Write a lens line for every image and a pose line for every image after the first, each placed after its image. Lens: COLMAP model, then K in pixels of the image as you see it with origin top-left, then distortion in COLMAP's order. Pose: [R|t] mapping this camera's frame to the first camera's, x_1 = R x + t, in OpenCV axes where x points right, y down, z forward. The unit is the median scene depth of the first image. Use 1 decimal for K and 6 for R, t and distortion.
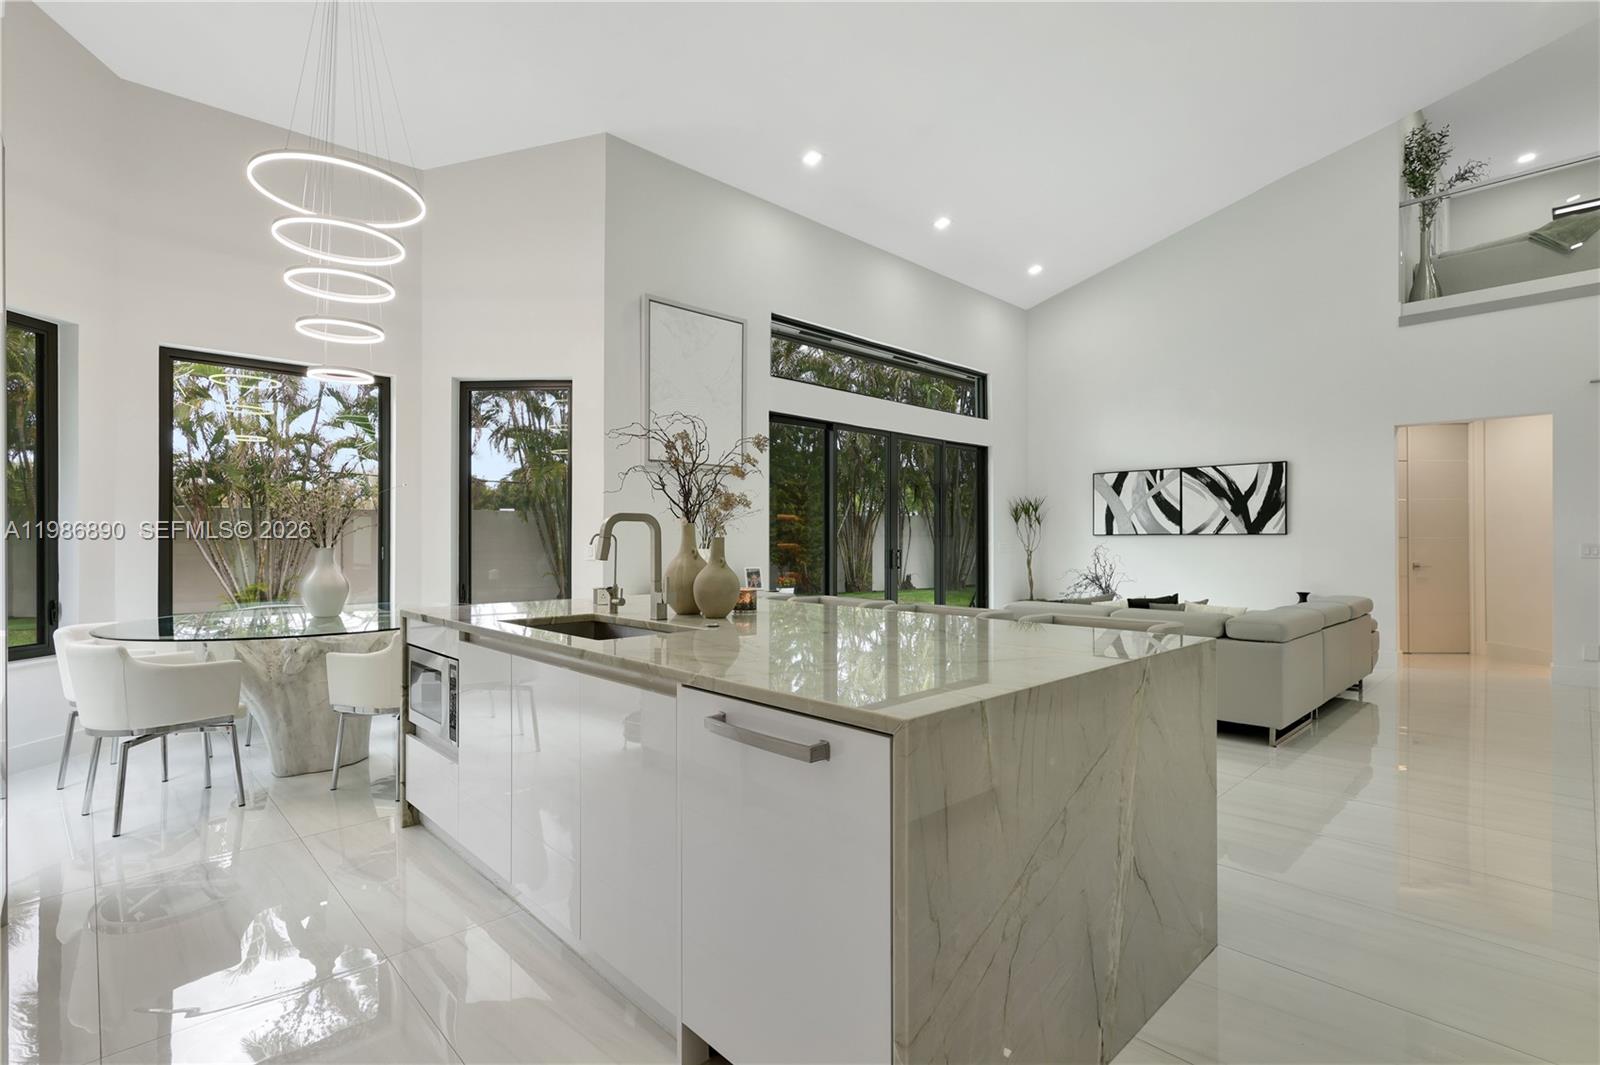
lens RADIAL K [[749.8, 0, 799.7], [0, 749.8, 536.0], [0, 0, 1]] dist [-0.002104, 0.001377]
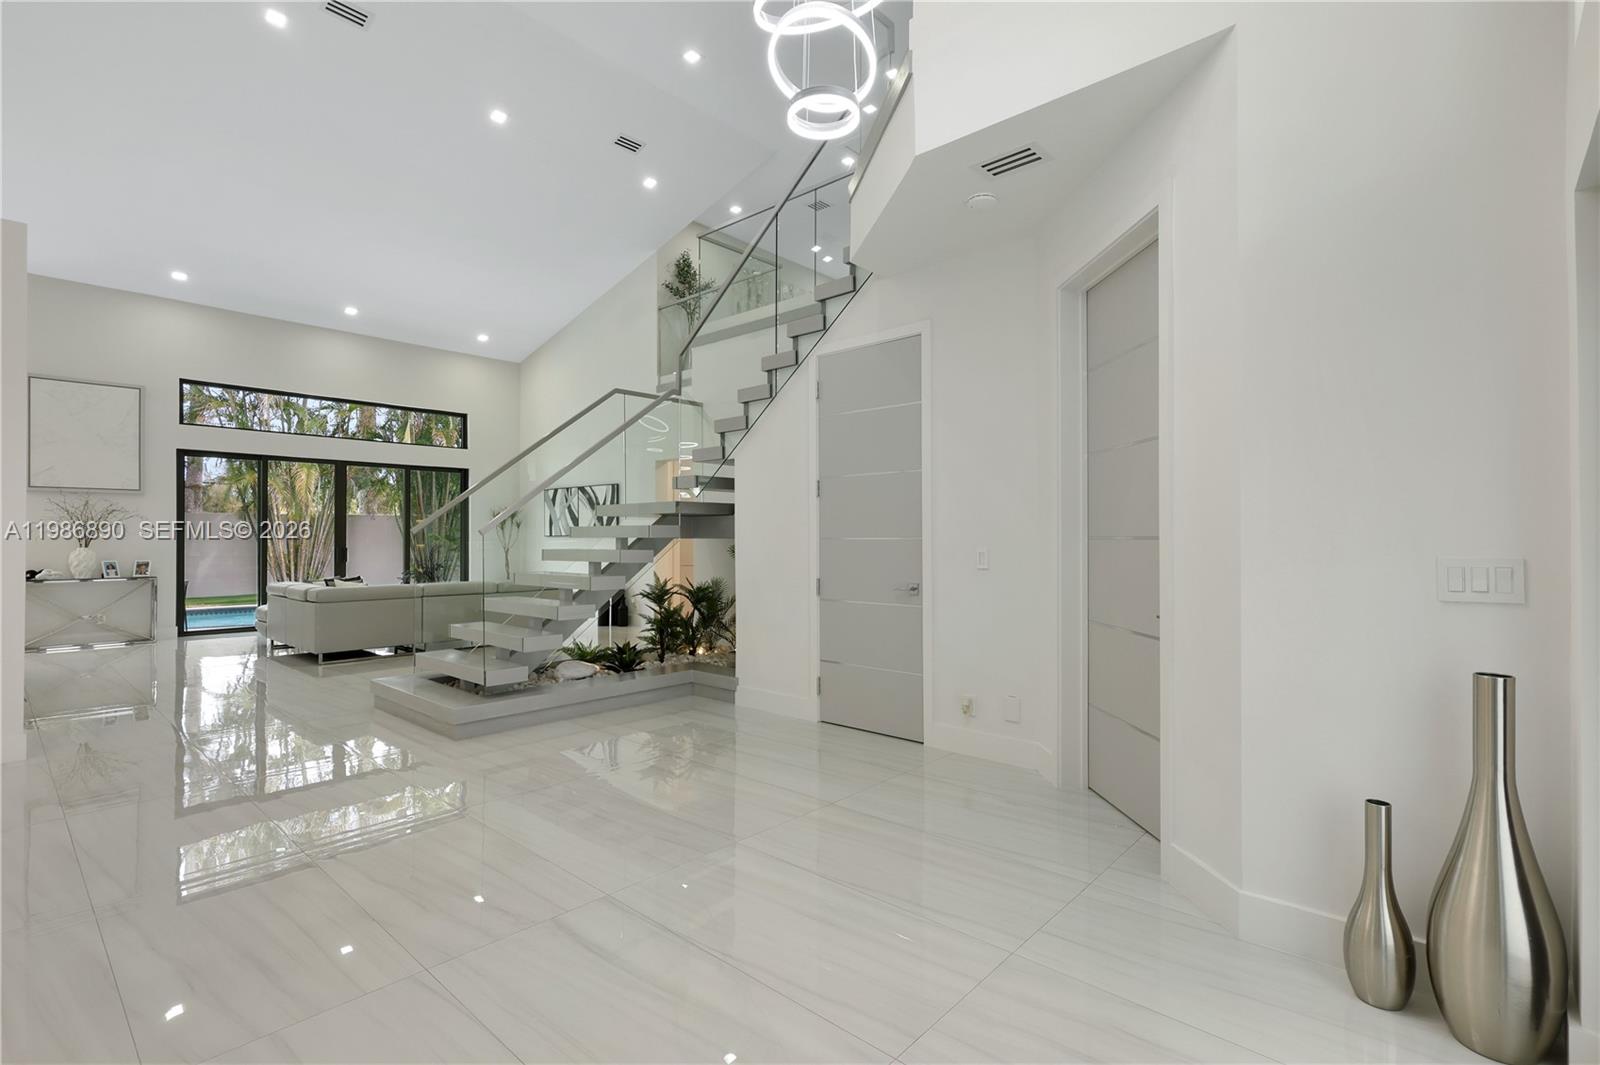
lens RADIAL K [[749.8, 0, 799.7], [0, 749.8, 536.0], [0, 0, 1]] dist [-0.002104, 0.001377]
pose [[0.998192, -0.001098, 0.060094, 0.830075], [0.001091, 0.999999, 0.000158, -0.001147], [-0.060094, -0.000092, 0.998193, -0.384596]]
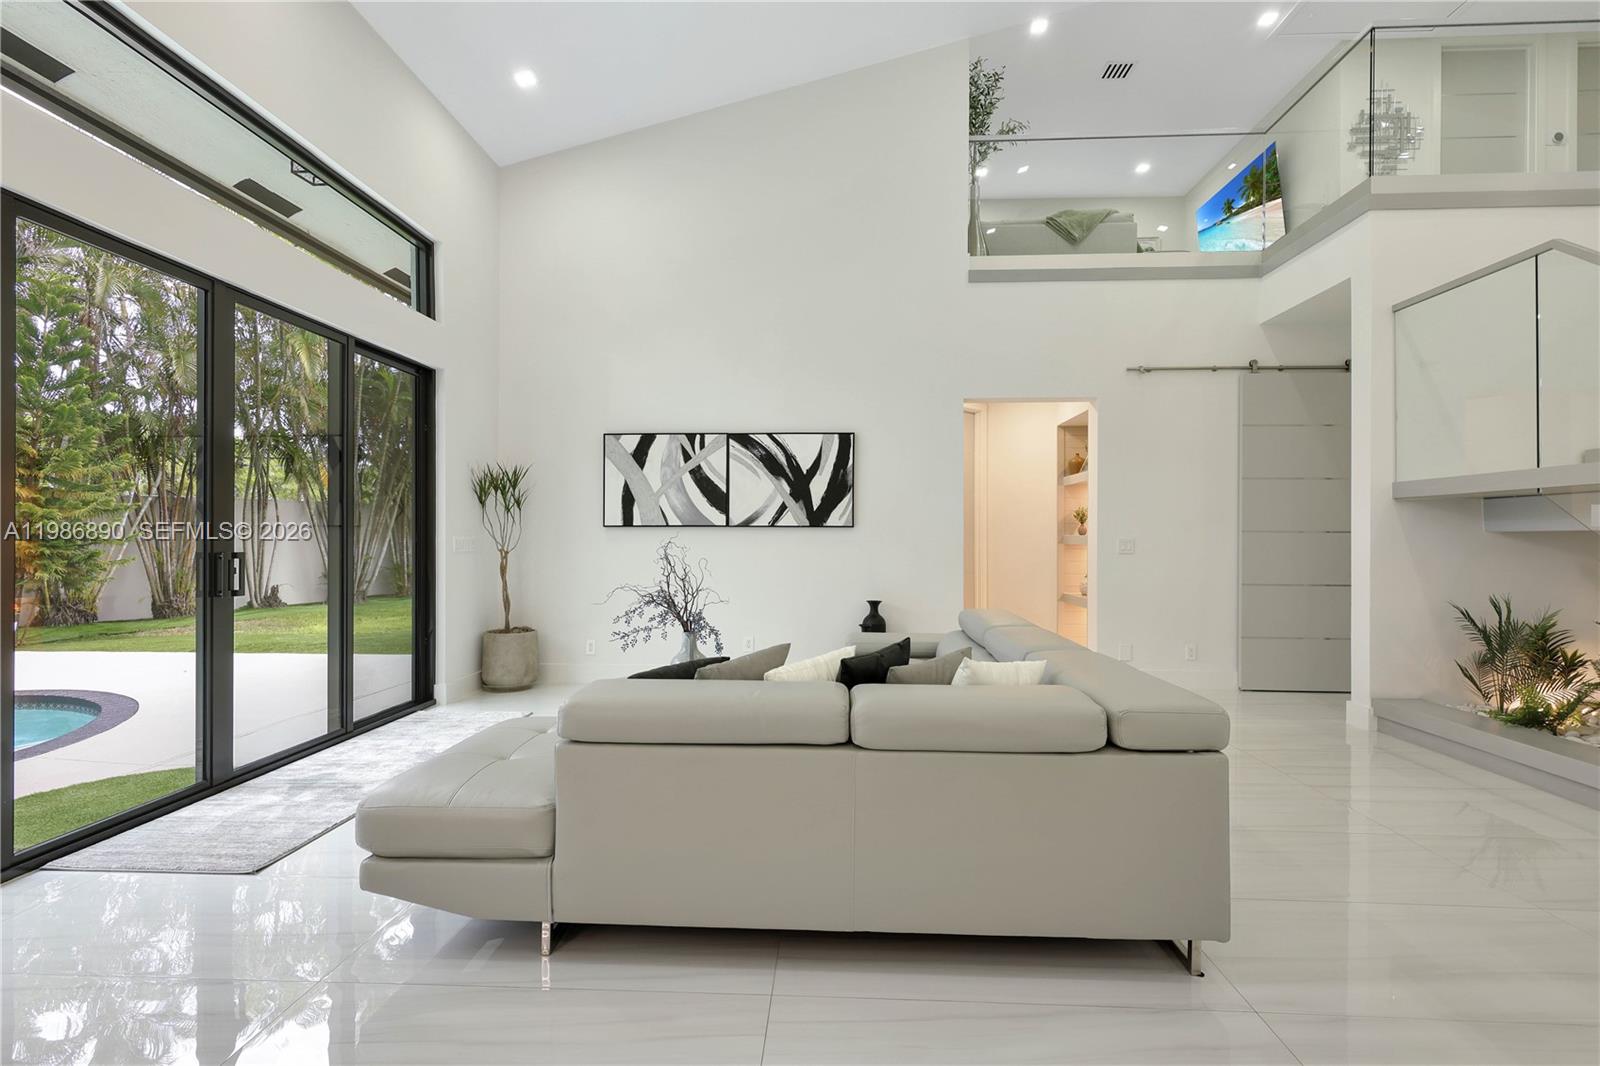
lens RADIAL K [[749.8, 0, 799.7], [0, 749.8, 536.5], [0, 0, 1]] dist [-0.002104, 0.001377]
pose [[0.730636, 0.002694, 0.682762, 0.070495], [-0.005727, 0.999981, 0.002183, 0.005802], [-0.682743, -0.005505, 0.730638, 0.430336]]
